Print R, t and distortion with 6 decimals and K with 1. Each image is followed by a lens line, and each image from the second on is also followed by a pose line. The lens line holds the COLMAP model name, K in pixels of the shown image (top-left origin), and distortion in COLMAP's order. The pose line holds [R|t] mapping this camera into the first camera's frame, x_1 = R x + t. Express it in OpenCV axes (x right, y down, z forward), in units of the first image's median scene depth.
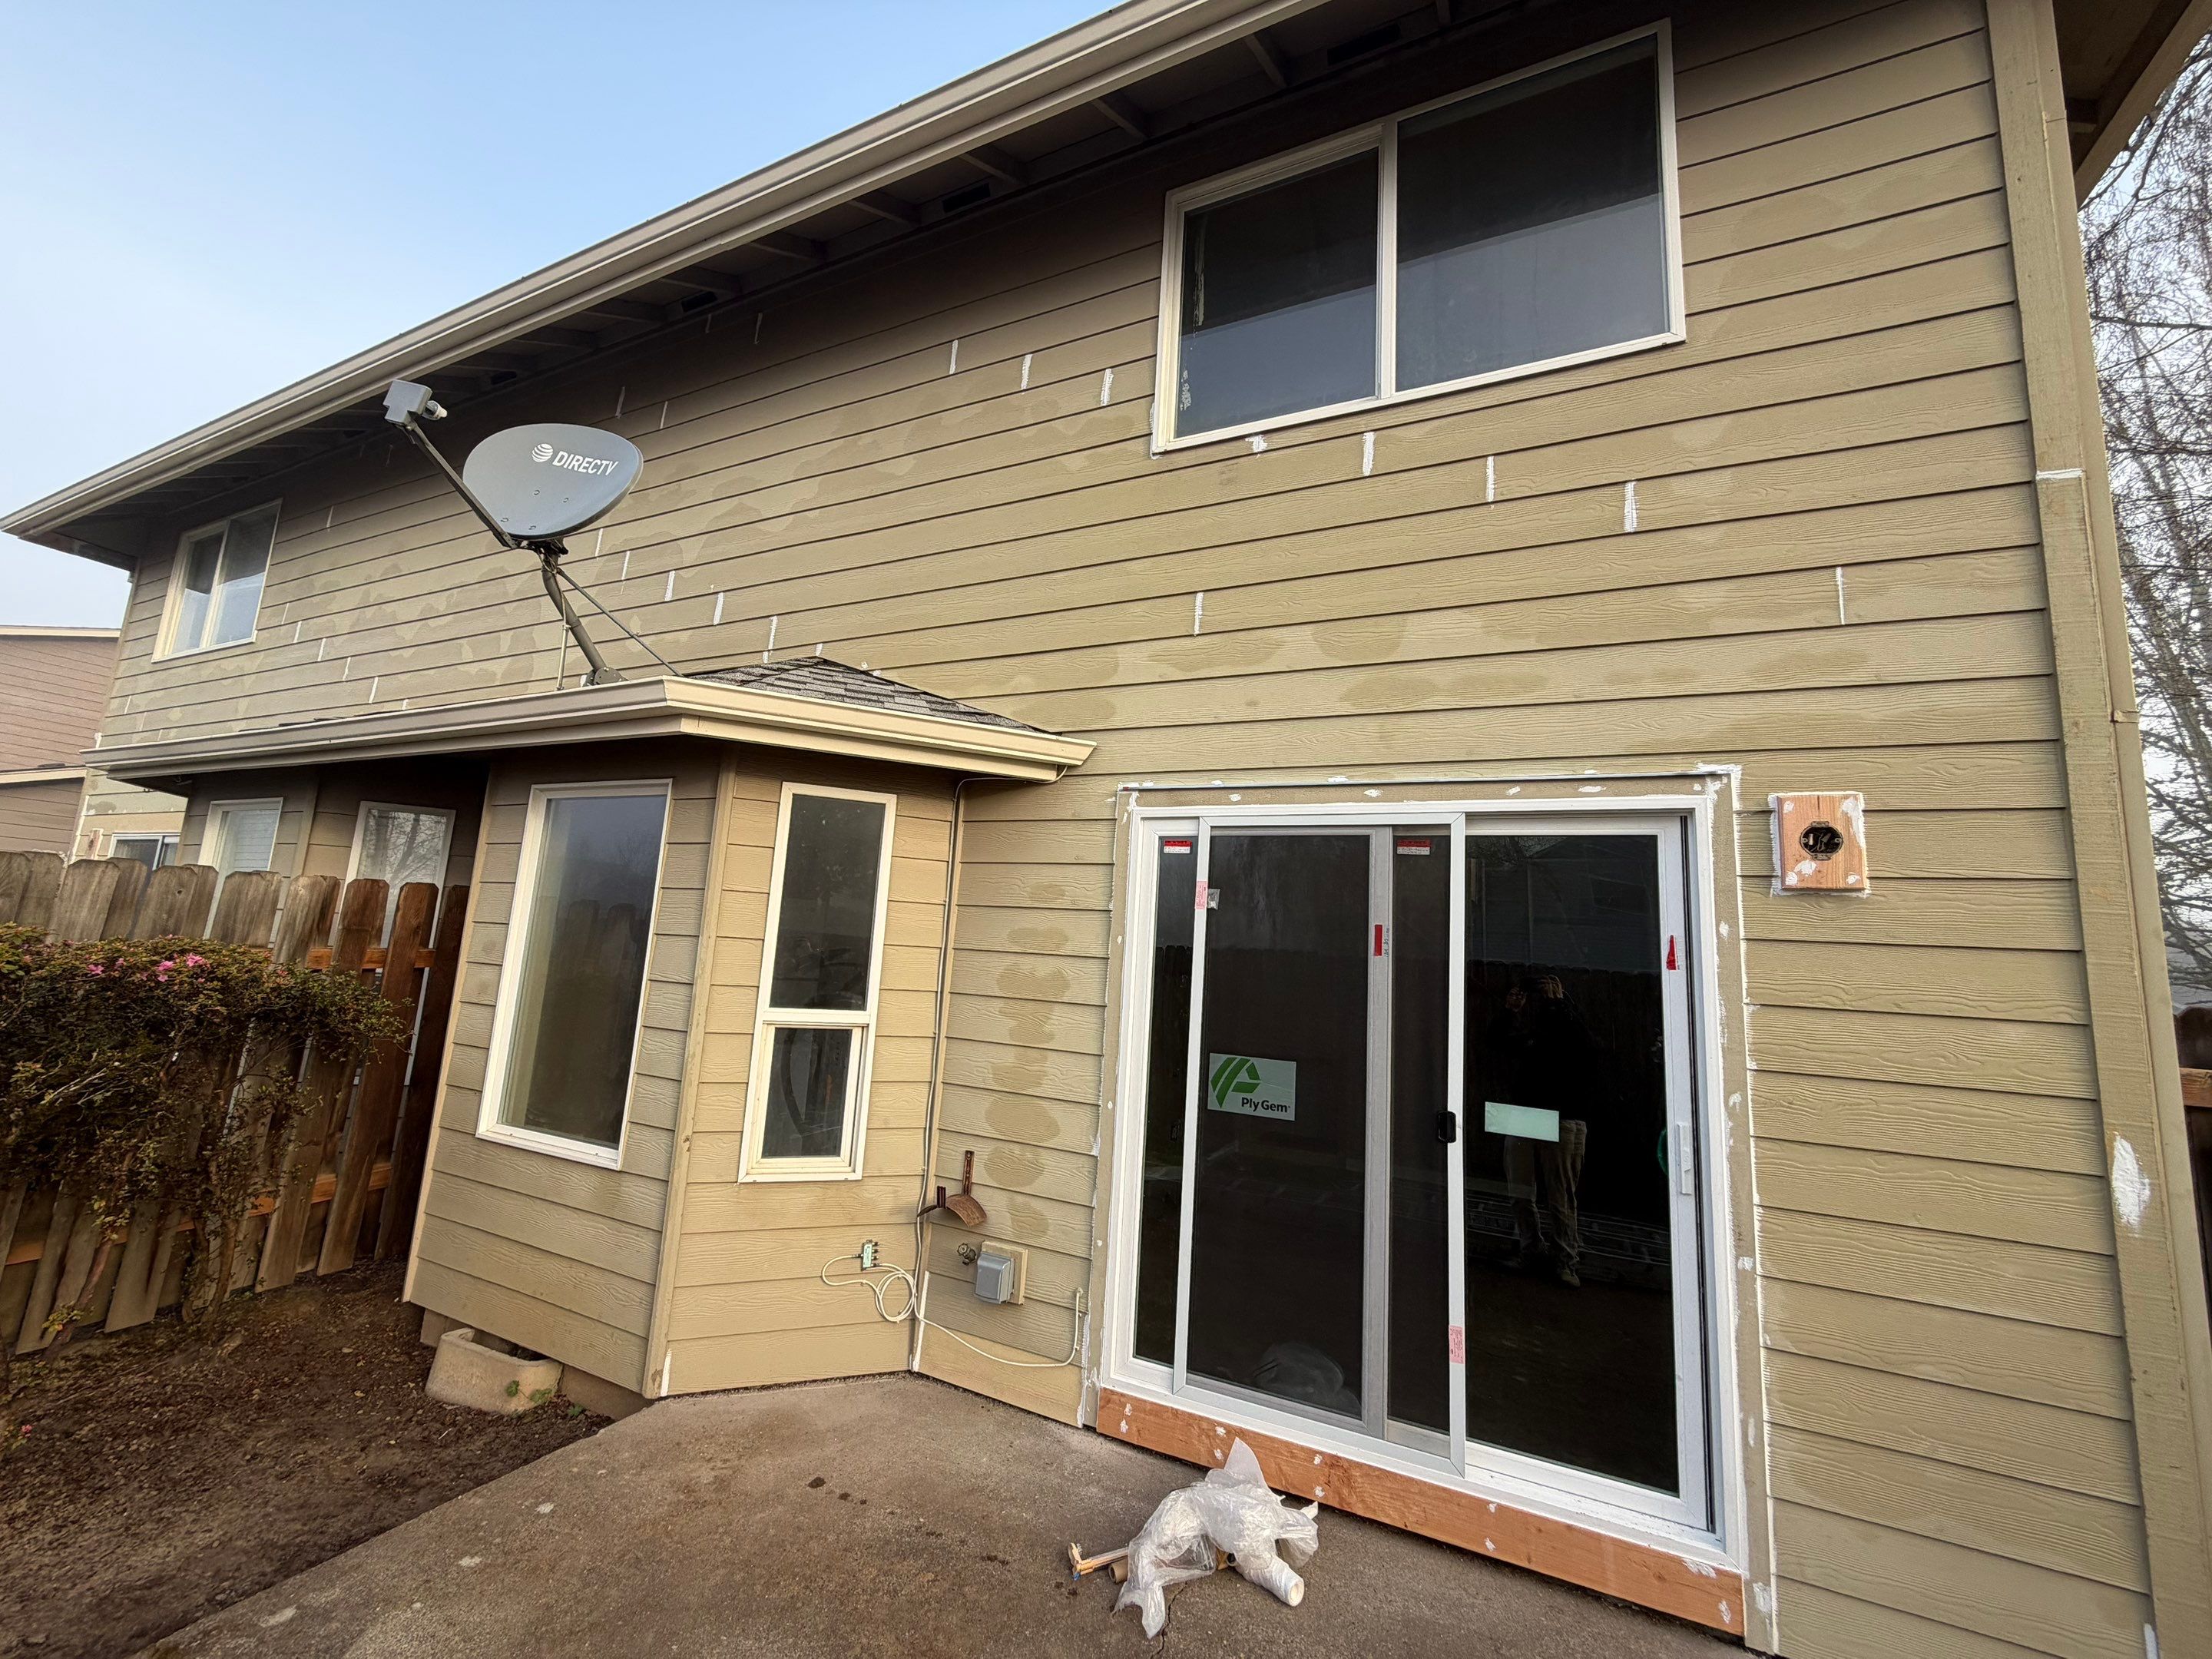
lens RADIAL K [[880.3, 0, 1098.9], [0, 880.3, 825.5], [0, 0, 1]] dist [0.000110, -0.000386]
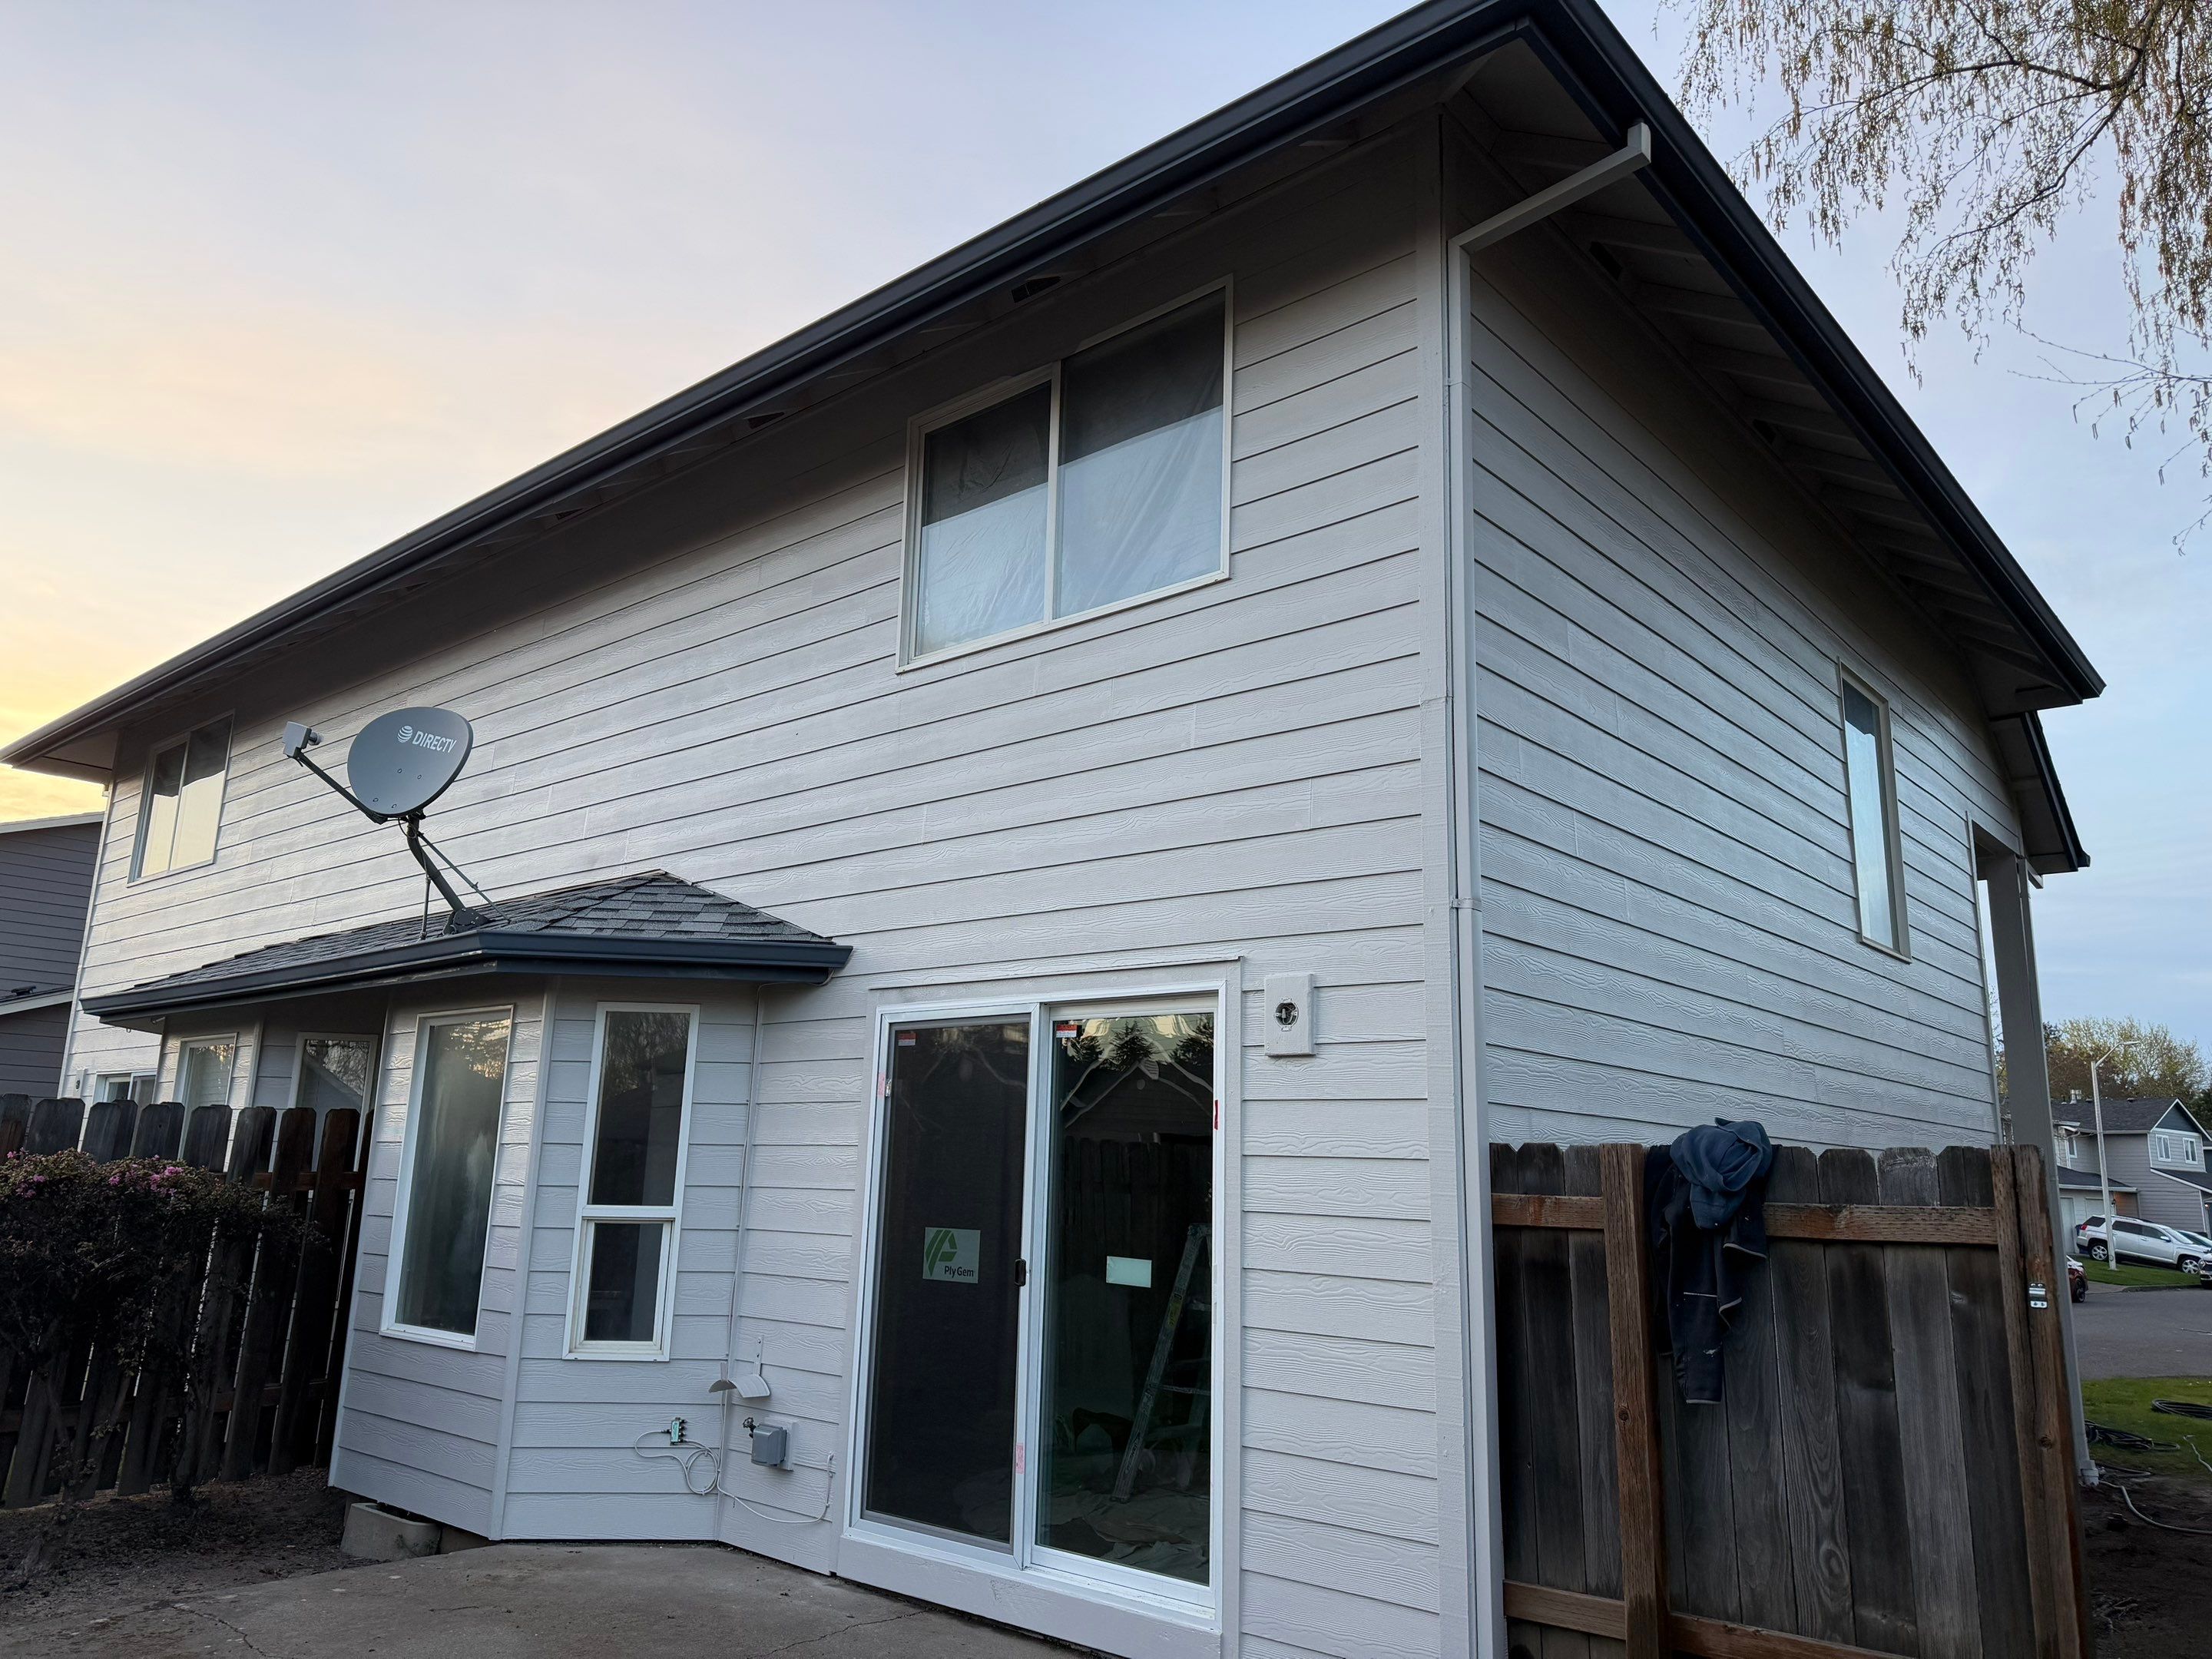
lens RADIAL K [[1523.9, 0, 1104.7], [0, 1523.9, 814.6], [0, 0, 1]] dist [0.087875, -0.126312]
pose [[0.963886, -0.097526, -0.247816, 0.805533], [0.075714, 0.992489, -0.096091, -0.050230], [0.255326, 0.073858, 0.964030, -0.777487]]
